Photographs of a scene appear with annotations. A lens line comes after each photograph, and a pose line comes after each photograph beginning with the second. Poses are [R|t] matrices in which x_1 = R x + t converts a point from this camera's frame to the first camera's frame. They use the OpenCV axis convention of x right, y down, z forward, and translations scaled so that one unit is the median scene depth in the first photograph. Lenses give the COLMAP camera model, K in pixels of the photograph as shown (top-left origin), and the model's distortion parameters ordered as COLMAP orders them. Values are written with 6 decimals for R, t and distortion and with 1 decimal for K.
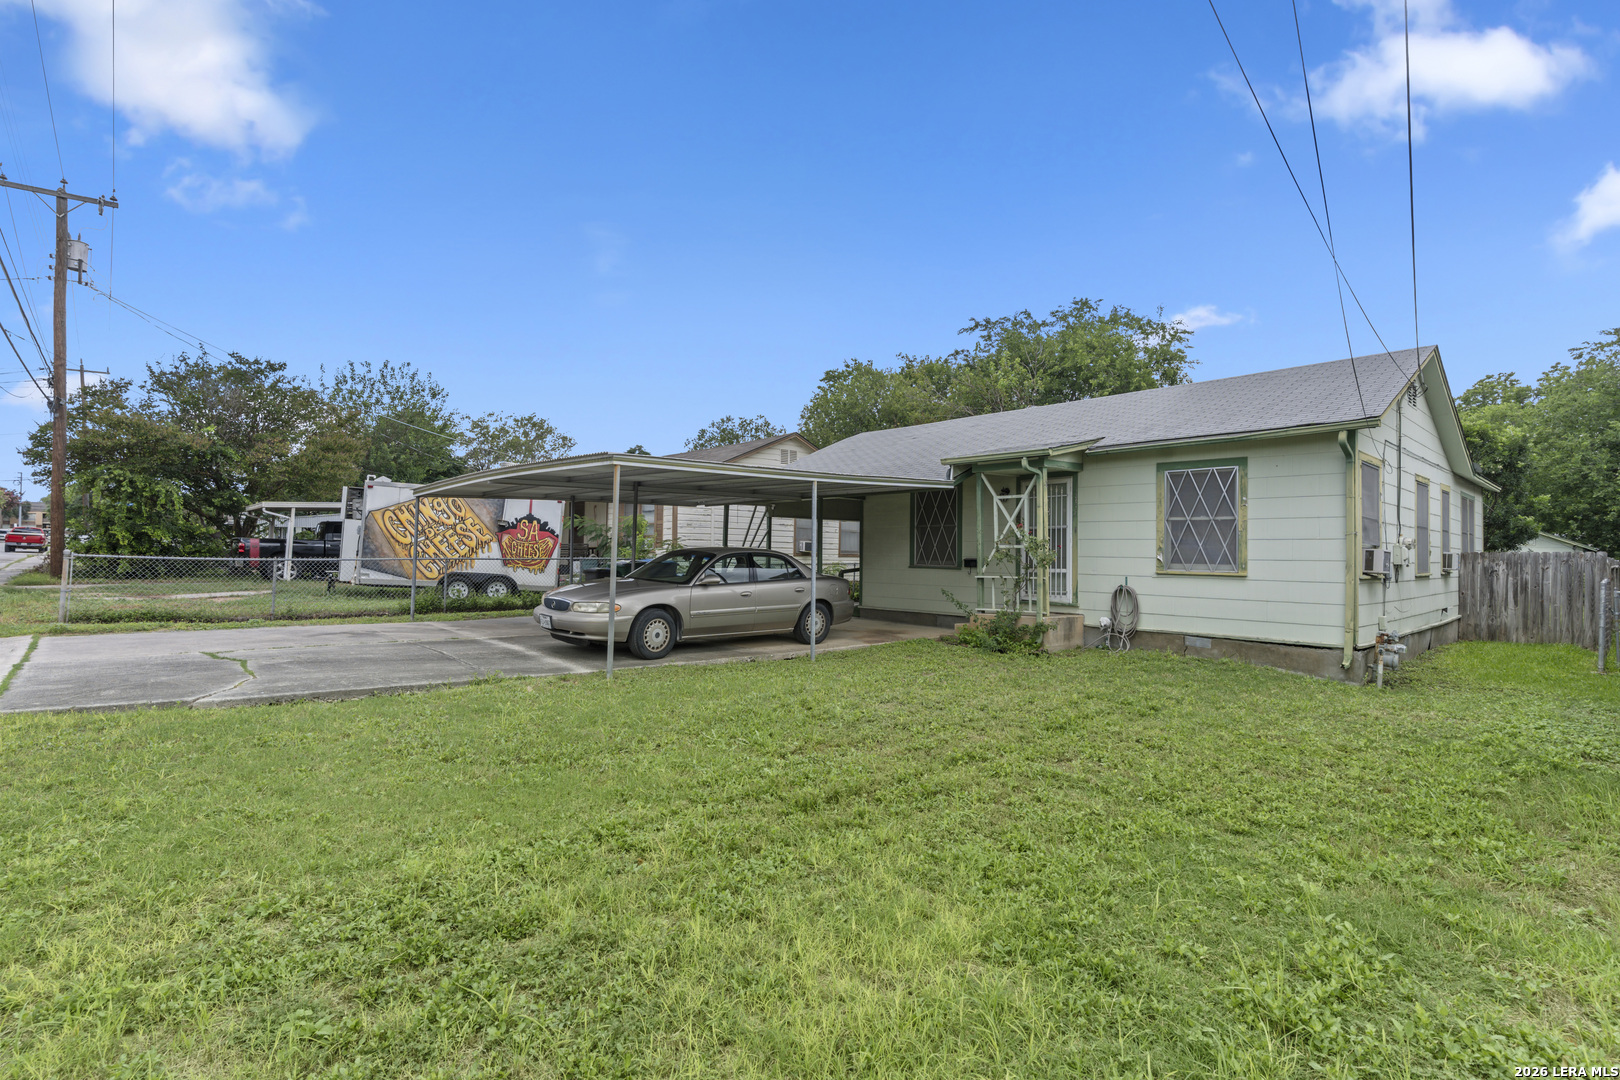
lens RADIAL K [[773.0, 0, 810.0], [0, 773.0, 540.0], [0, 0, 1]] dist [0.002715, -0.000386]
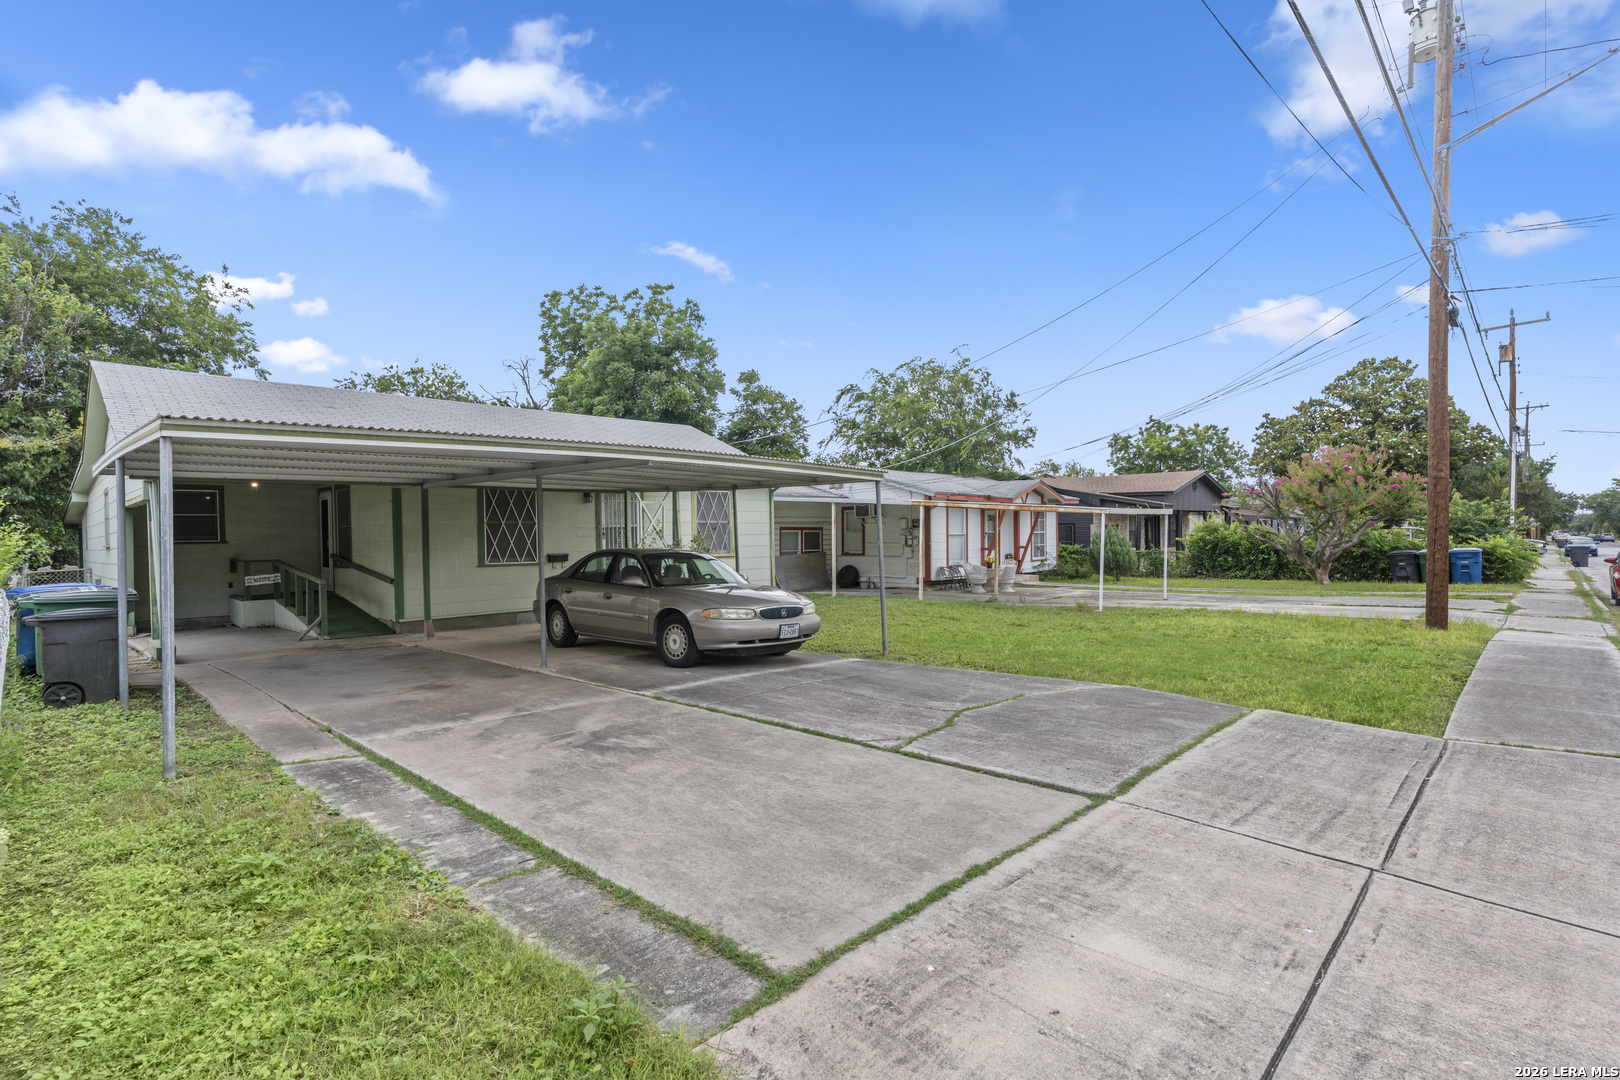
lens RADIAL K [[776.2, 0, 814.9], [0, 776.2, 525.5], [0, 0, 1]] dist [-0.000020, -0.000449]
pose [[-0.071182, 0.001062, 0.997463, -0.702705], [-0.002515, 0.999996, -0.001244, -0.011763], [-0.997460, -0.002597, -0.071179, 0.572559]]
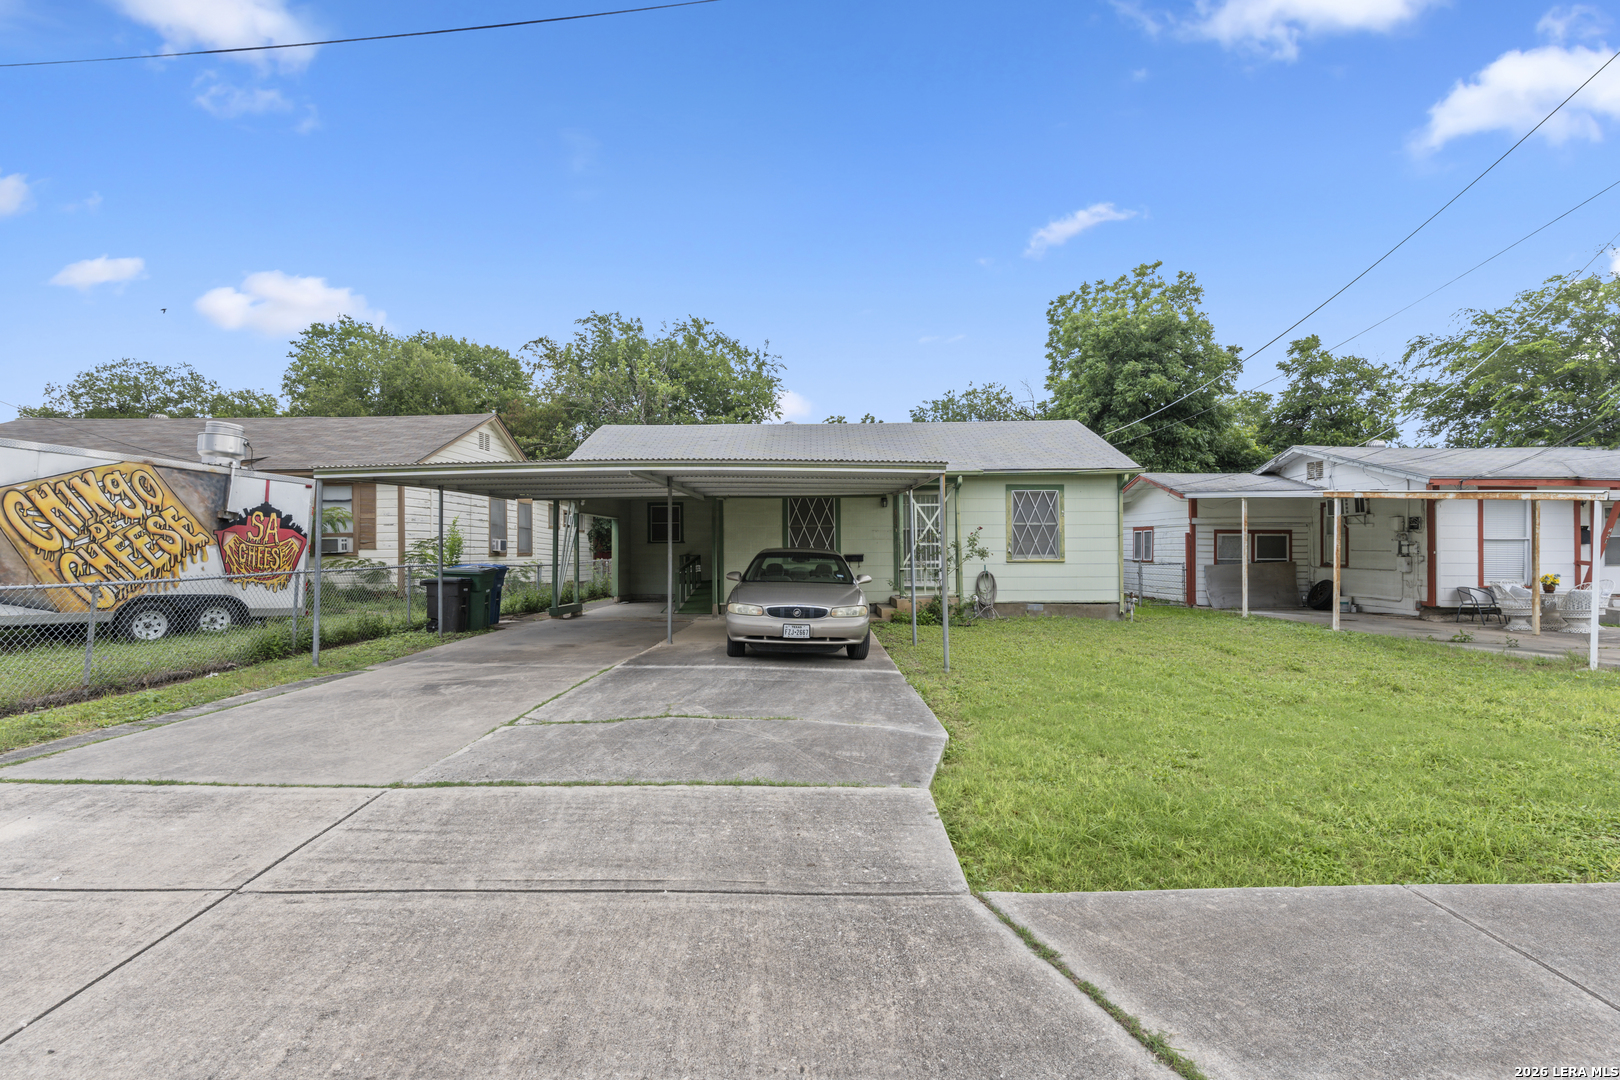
lens RADIAL K [[773.0, 0, 810.0], [0, 773.0, 540.0], [0, 0, 1]] dist [0.002715, -0.000386]
pose [[0.674125, -0.008785, 0.738565, -0.560433], [0.001019, 0.999939, 0.010964, -0.008570], [-0.738617, -0.006639, 0.674093, 0.200884]]
